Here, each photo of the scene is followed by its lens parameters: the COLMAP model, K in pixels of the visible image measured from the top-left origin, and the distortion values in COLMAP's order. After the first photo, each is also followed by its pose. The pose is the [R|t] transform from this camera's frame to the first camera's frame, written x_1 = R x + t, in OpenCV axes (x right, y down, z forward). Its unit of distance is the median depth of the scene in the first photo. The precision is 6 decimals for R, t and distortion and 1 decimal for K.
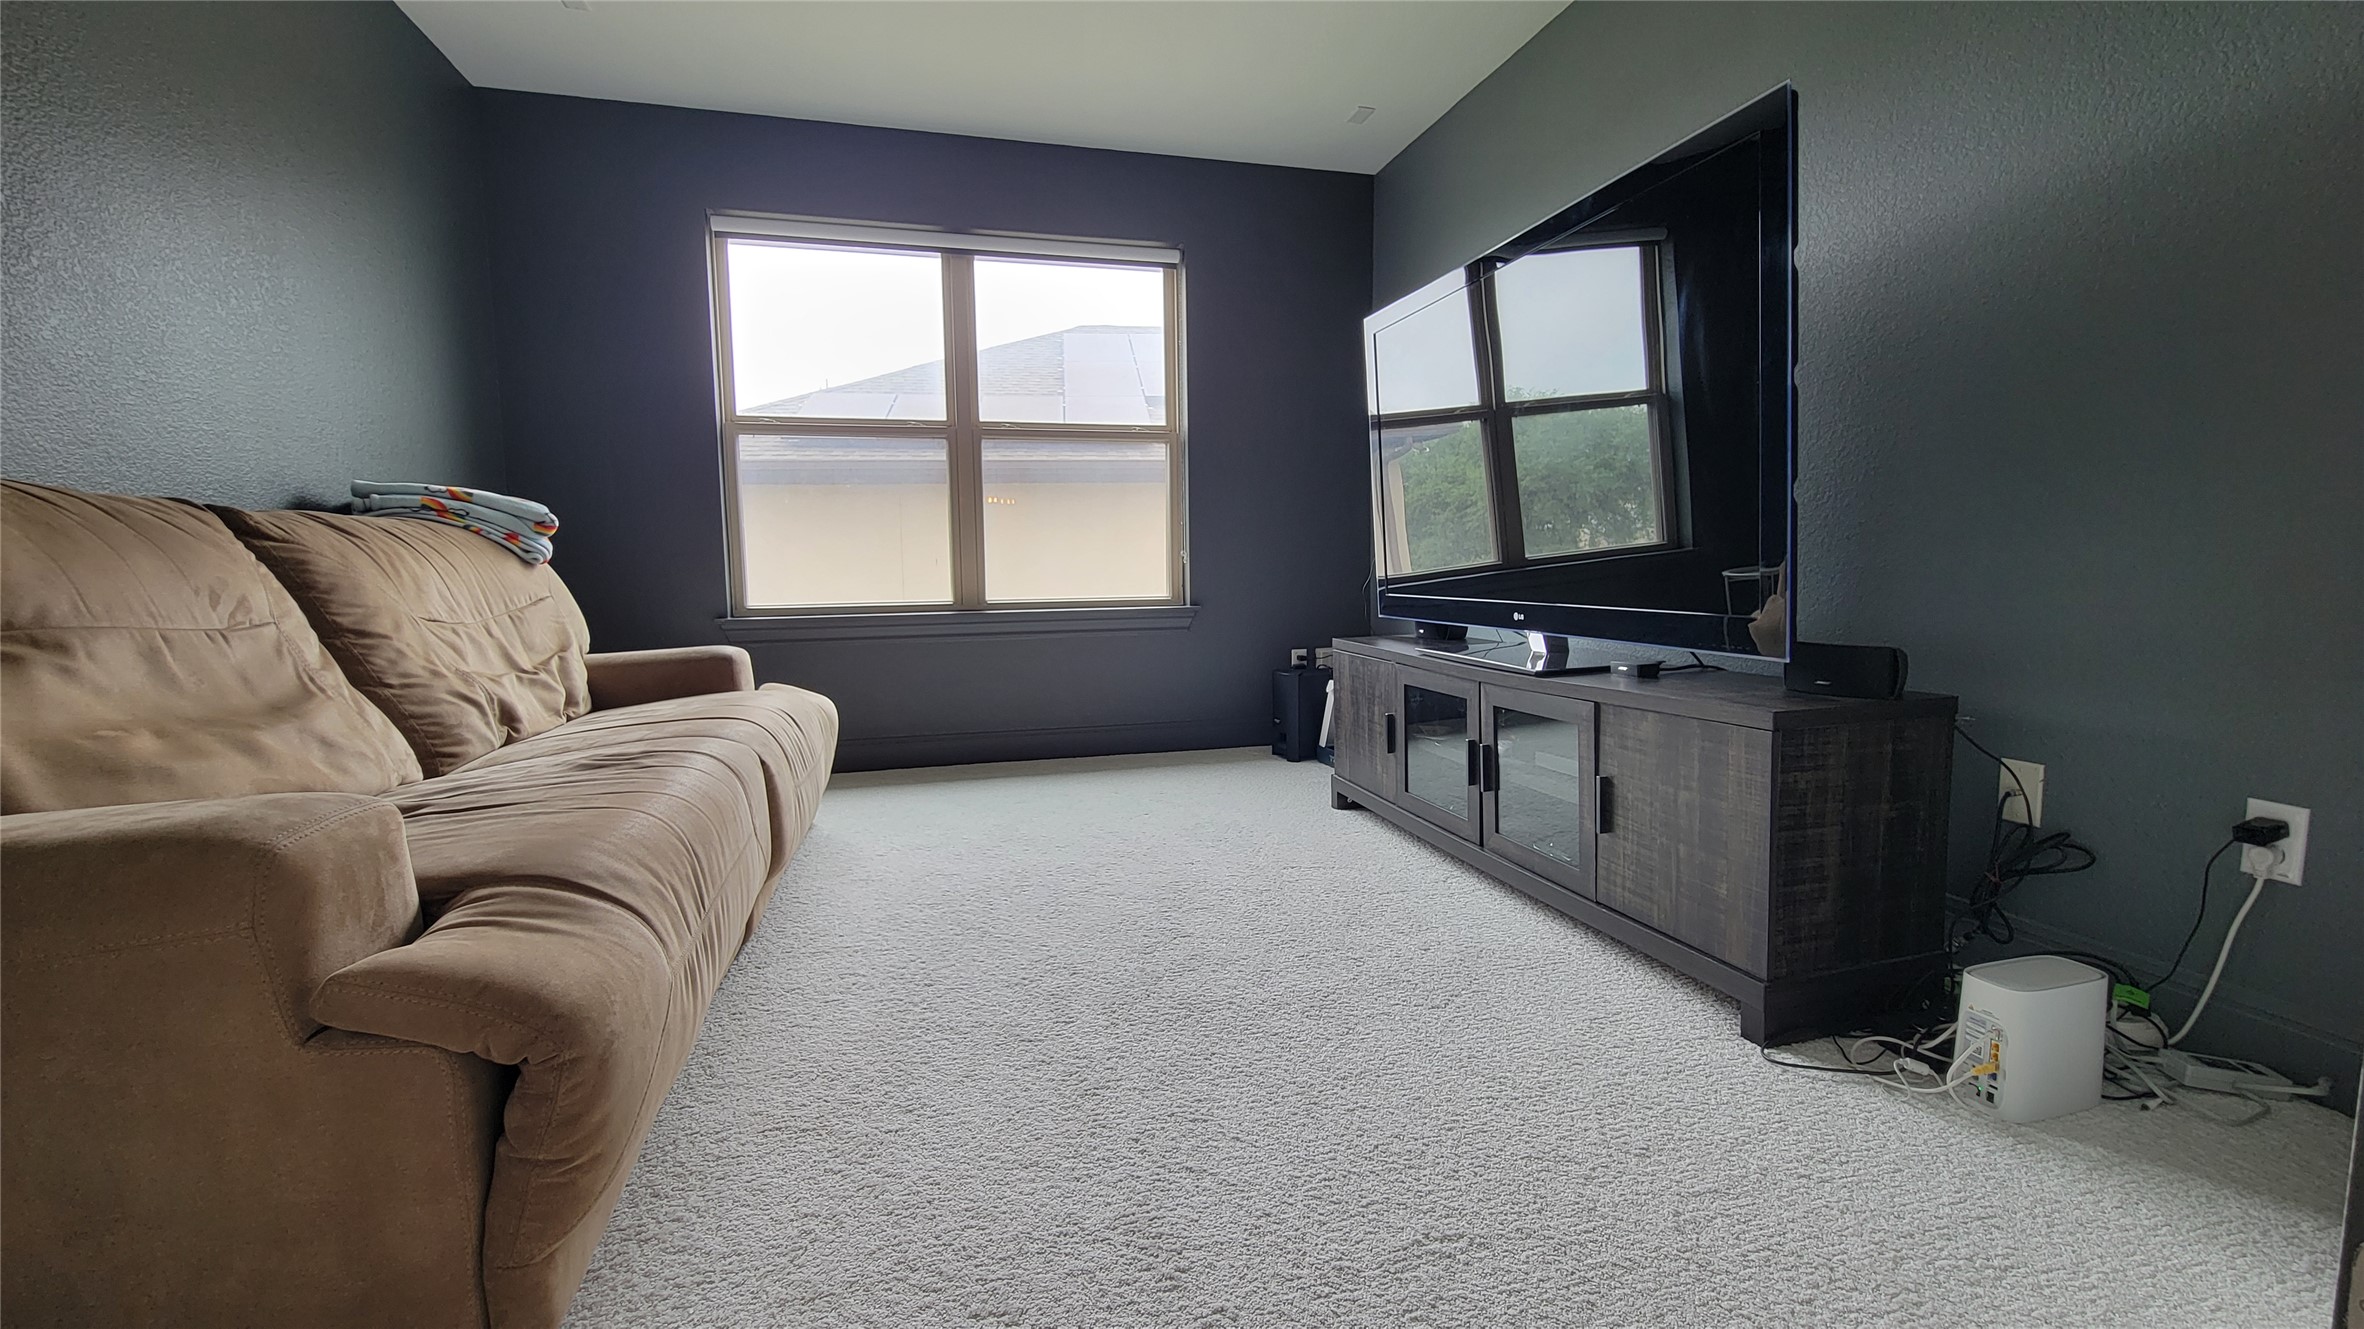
lens RADIAL K [[963.8, 0, 1185.3], [0, 963.8, 657.6], [0, 0, 1]] dist [-0.001277, -0.000765]
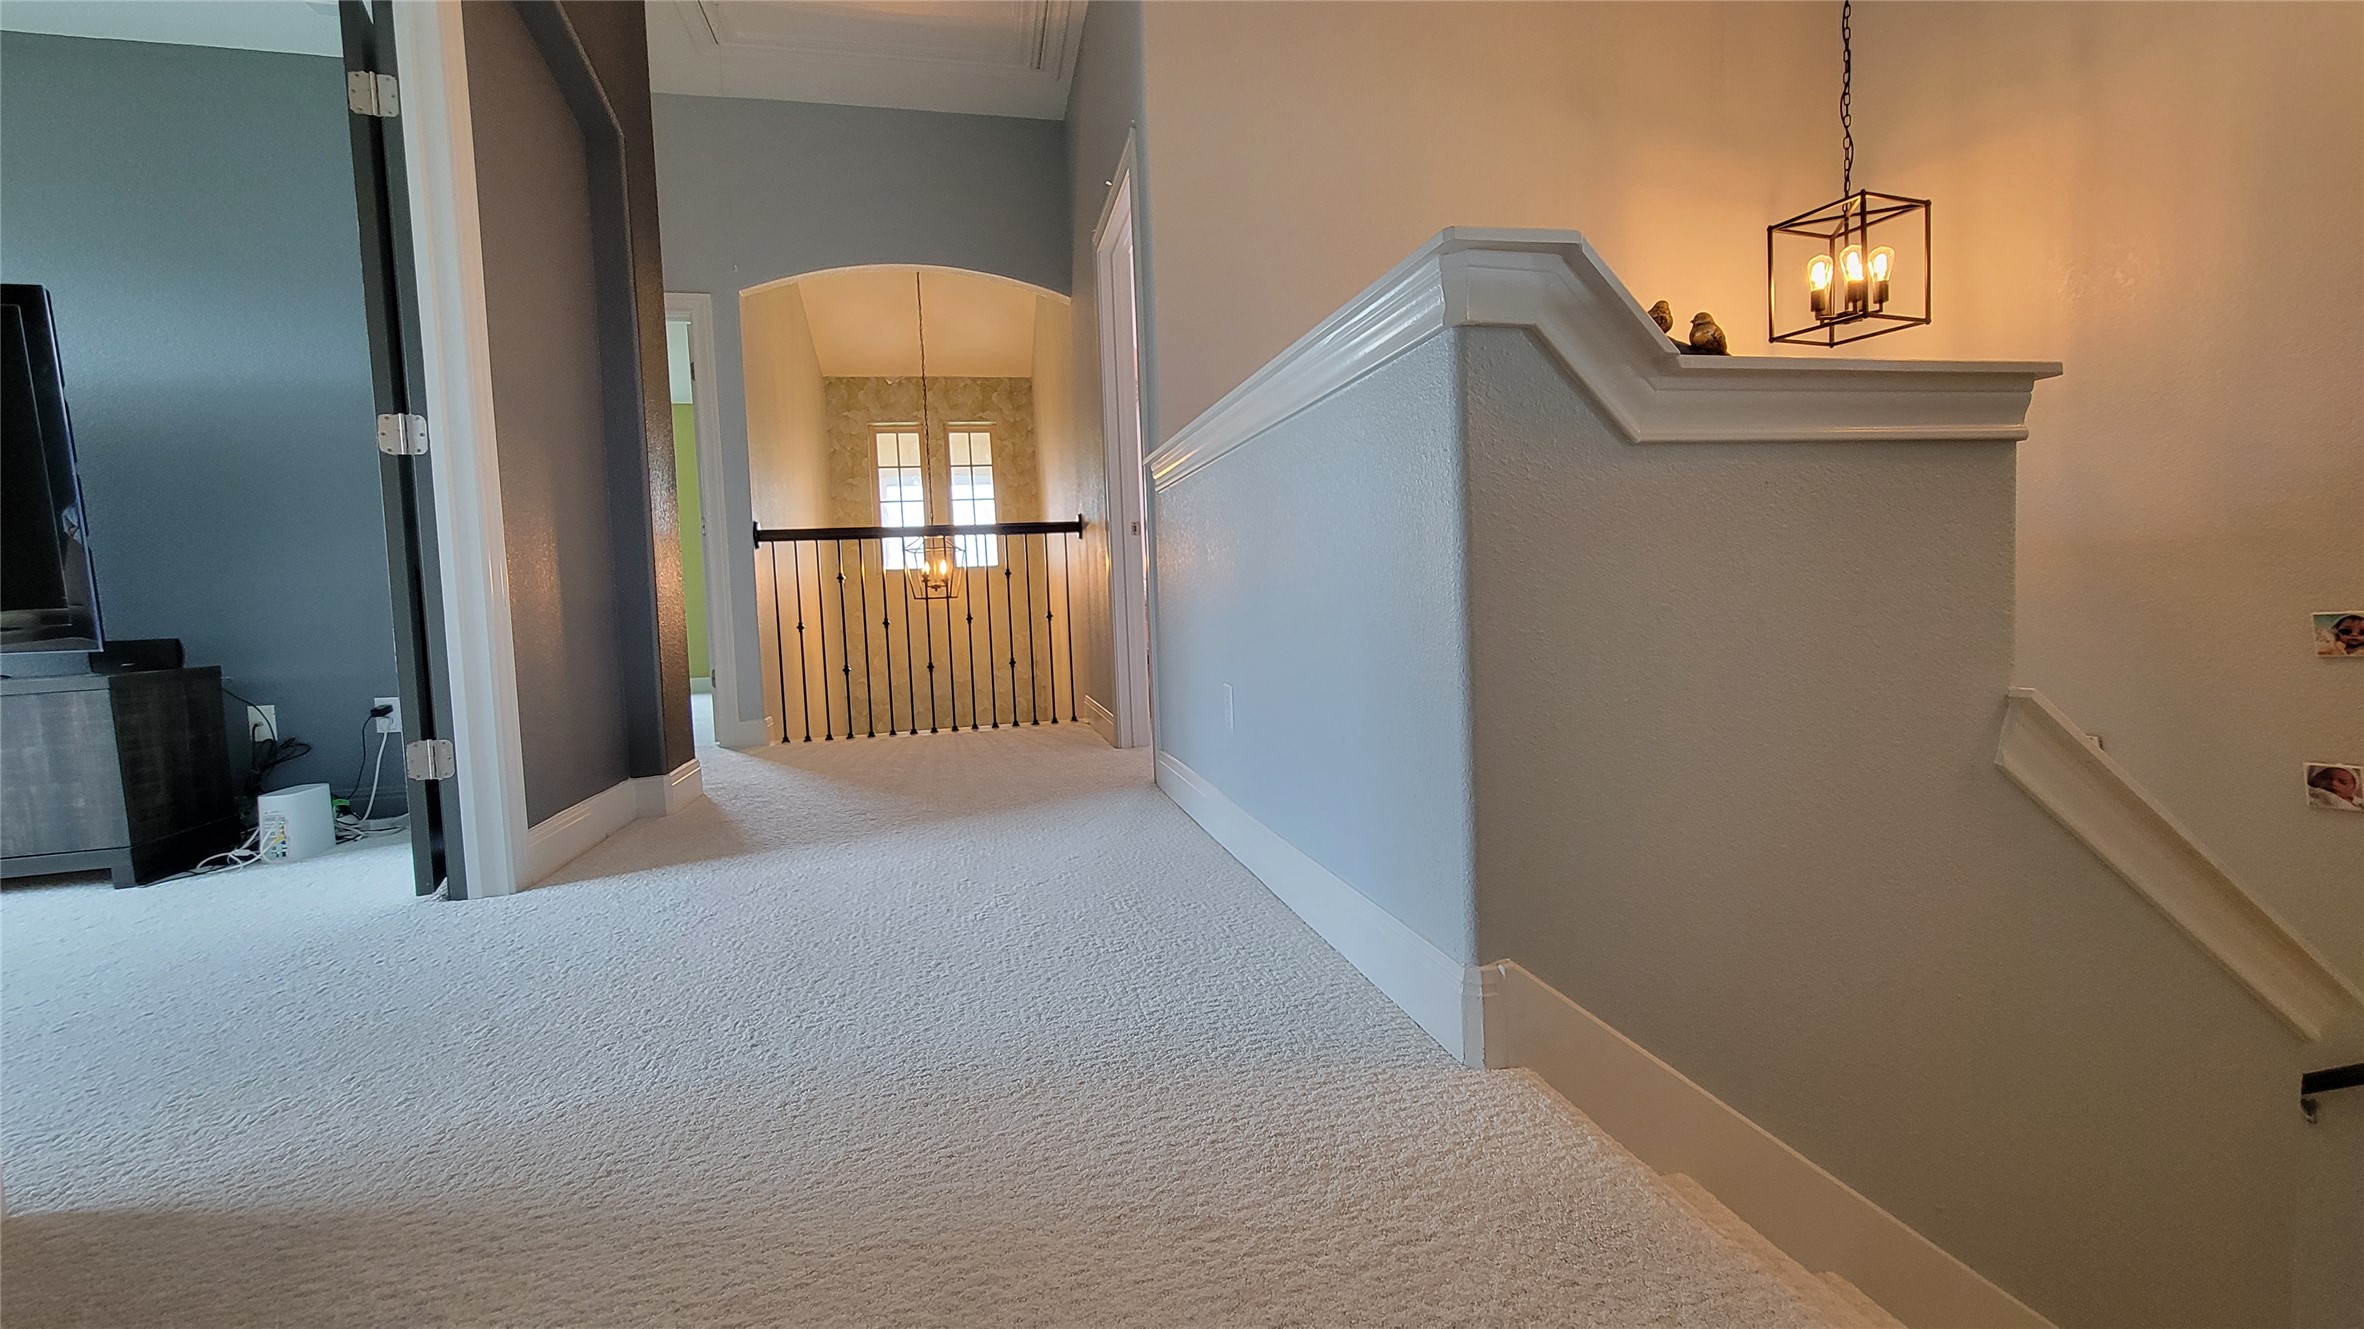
lens RADIAL K [[963.8, 0, 1186.0], [0, 963.8, 656.9], [0, 0, 1]] dist [-0.001277, -0.000765]
pose [[0.035313, -0.050506, 0.998099, -0.906602], [0.130753, 0.990371, 0.045489, 0.181139], [-0.990786, 0.128898, 0.041576, -0.837780]]
